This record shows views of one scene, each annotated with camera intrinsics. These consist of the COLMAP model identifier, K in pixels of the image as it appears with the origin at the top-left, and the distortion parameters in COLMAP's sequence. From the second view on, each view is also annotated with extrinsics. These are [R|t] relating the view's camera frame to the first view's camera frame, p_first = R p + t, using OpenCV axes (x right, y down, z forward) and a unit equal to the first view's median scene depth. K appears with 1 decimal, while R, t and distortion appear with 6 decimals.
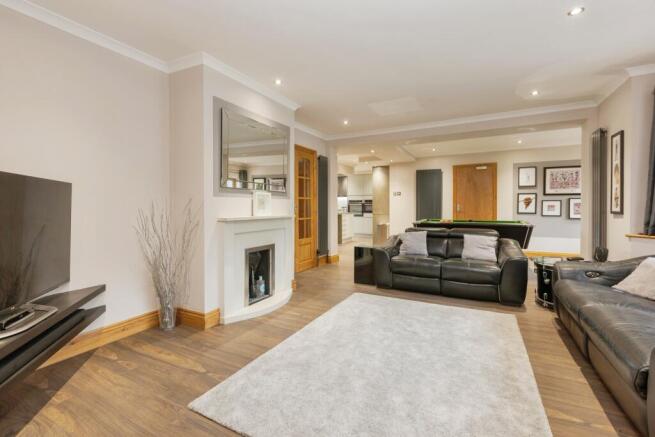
lens RADIAL K [[297.9, 0, 326.7], [0, 297.9, 214.9], [0, 0, 1]] dist [-0.000192, -0.000184]
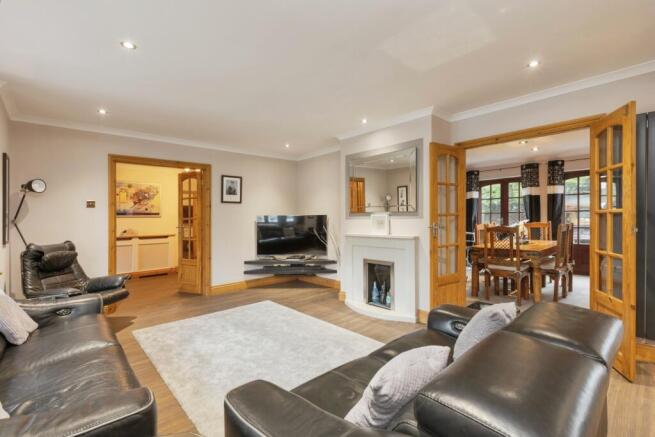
lens RADIAL K [[297.9, 0, 329.2], [0, 297.9, 218.9], [0, 0, 1]] dist [-0.000192, -0.000184]
pose [[-0.347687, 0.003944, -0.937602, 0.957184], [-0.010835, 0.999907, 0.008224, -0.066142], [0.937548, 0.013018, -0.347612, 1.246842]]
